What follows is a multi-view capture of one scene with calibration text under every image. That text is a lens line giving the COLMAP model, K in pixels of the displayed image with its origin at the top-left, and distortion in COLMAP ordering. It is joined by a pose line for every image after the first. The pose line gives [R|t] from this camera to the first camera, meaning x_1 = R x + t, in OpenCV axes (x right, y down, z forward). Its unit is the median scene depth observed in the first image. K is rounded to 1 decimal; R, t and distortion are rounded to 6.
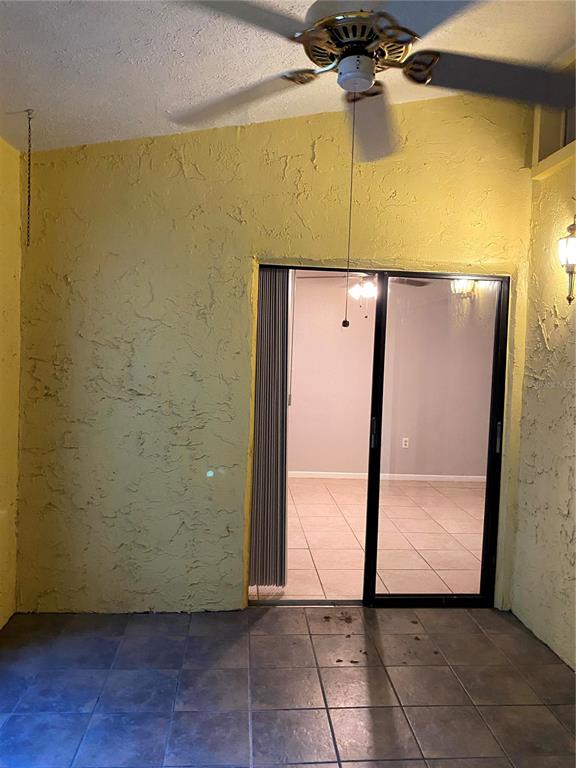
lens RADIAL K [[594.8, 0, 282.3], [0, 594.8, 384.3], [0, 0, 1]] dist [0.040844, -0.033664]
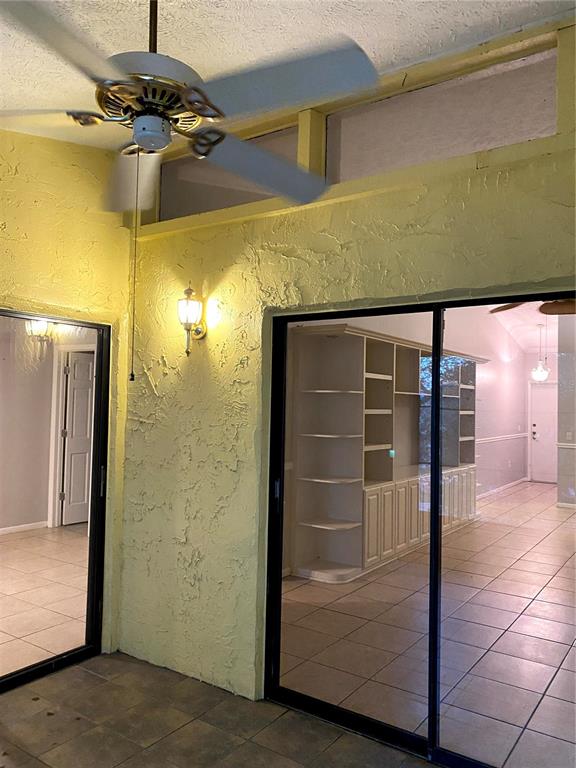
lens RADIAL K [[594.8, 0, 310.7], [0, 594.8, 386.7], [0, 0, 1]] dist [0.040844, -0.033664]
pose [[0.631197, -0.000023, 0.775623, -0.214223], [0.045693, 0.998264, -0.037155, -0.018663], [-0.774276, 0.058893, 0.630102, 0.078700]]
